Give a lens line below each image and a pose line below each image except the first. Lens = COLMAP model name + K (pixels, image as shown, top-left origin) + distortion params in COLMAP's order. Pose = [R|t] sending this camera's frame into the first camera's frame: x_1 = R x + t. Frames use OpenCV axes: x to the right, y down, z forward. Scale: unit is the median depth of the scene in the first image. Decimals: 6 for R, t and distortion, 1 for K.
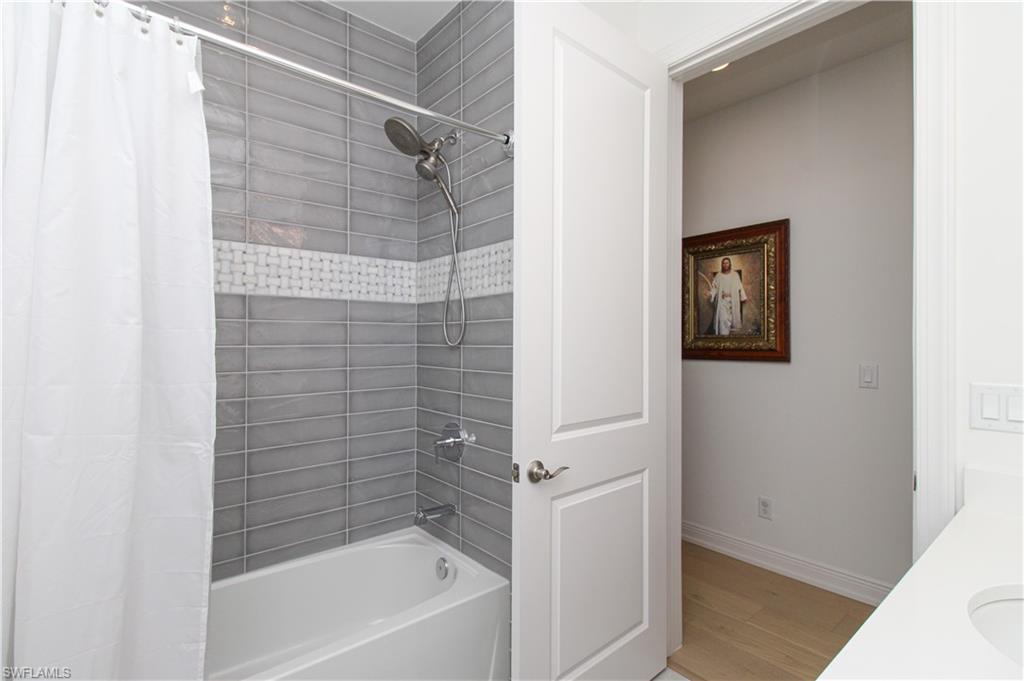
lens RADIAL K [[475.6, 0, 512.0], [0, 475.6, 340.5], [0, 0, 1]] dist [-0.000701, -0.000122]
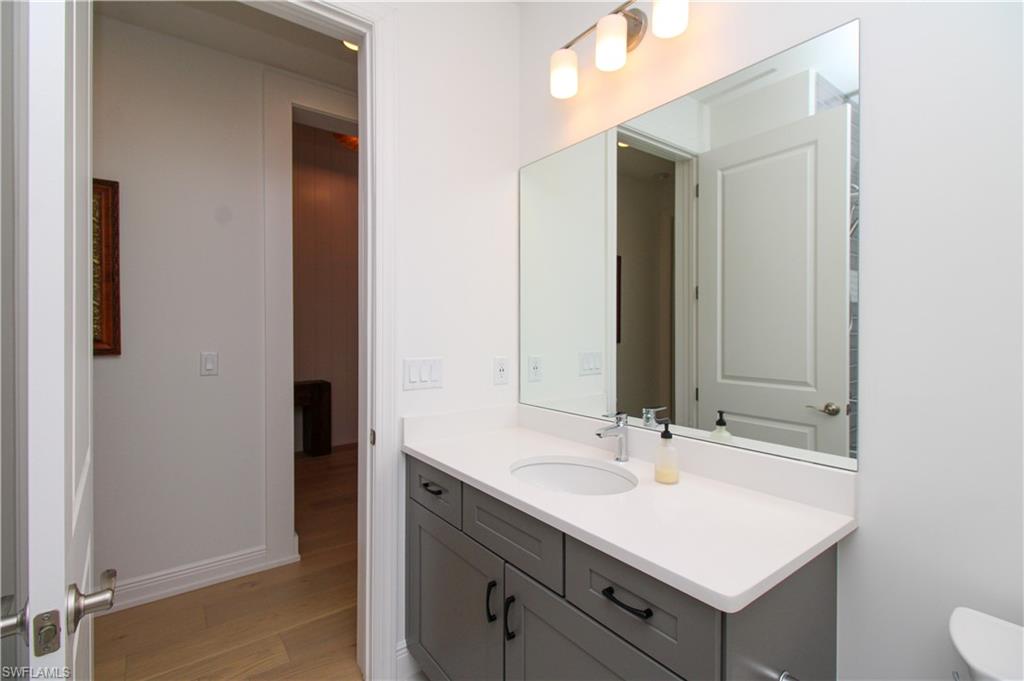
lens RADIAL K [[479.2, 0, 512.0], [0, 479.2, 340.5], [0, 0, 1]] dist [0.000270, 0.000094]
pose [[0.054676, -0.023127, 0.998236, -0.245200], [-0.003957, 0.999719, 0.023378, -0.002165], [-0.998496, -0.005228, 0.054569, 0.293240]]
